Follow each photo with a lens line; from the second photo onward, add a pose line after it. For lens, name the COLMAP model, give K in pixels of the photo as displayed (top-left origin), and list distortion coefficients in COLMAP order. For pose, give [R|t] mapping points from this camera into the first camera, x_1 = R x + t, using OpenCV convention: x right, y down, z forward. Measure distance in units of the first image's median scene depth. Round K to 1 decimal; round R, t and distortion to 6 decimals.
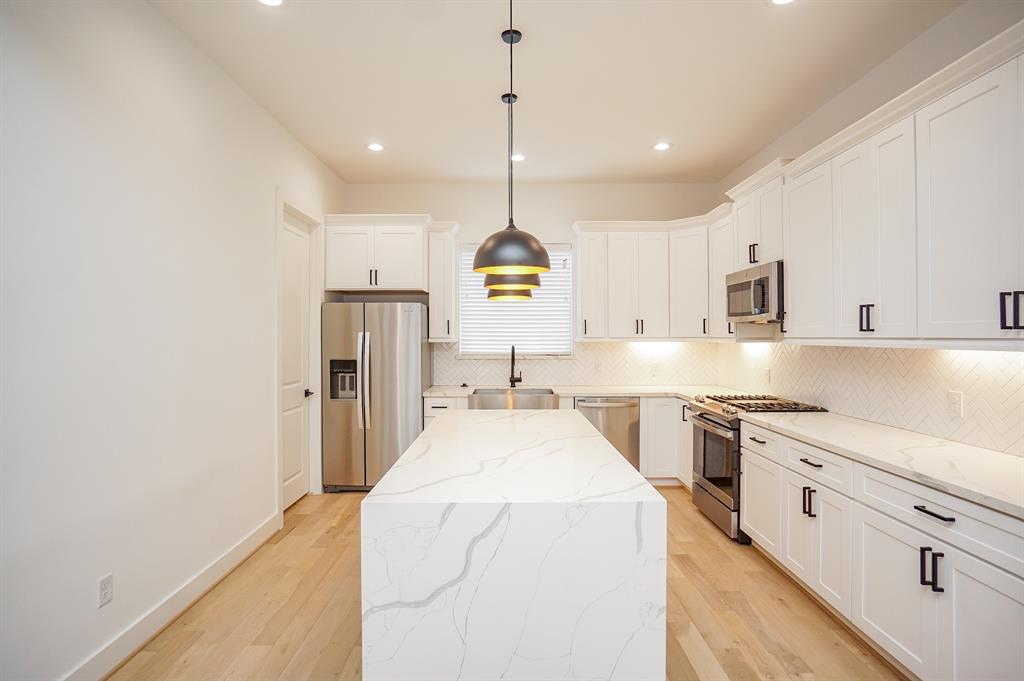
lens RADIAL K [[494.4, 0, 502.7], [0, 494.4, 340.5], [0, 0, 1]] dist [-0.032011, 0.000736]
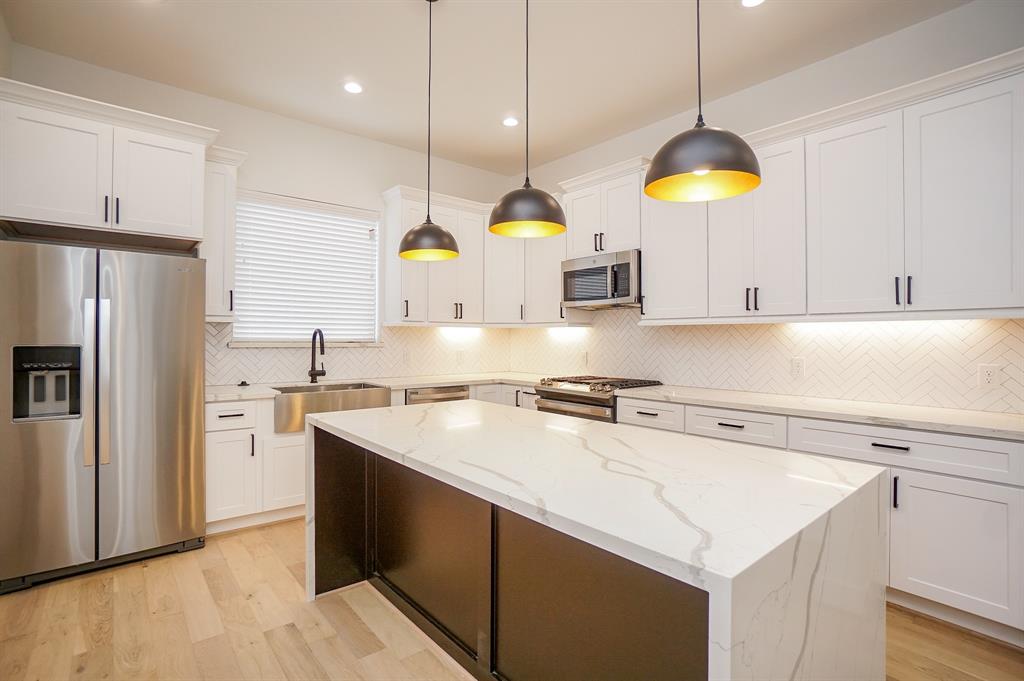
lens RADIAL K [[481.3, 0, 489.6], [0, 481.3, 337.4], [0, 0, 1]] dist [-0.030198, 0.000639]
pose [[0.781724, 0.007971, 0.623574, -0.259675], [-0.002473, 0.999950, -0.009682, 0.032623], [-0.623620, 0.006027, 0.781705, 0.263993]]
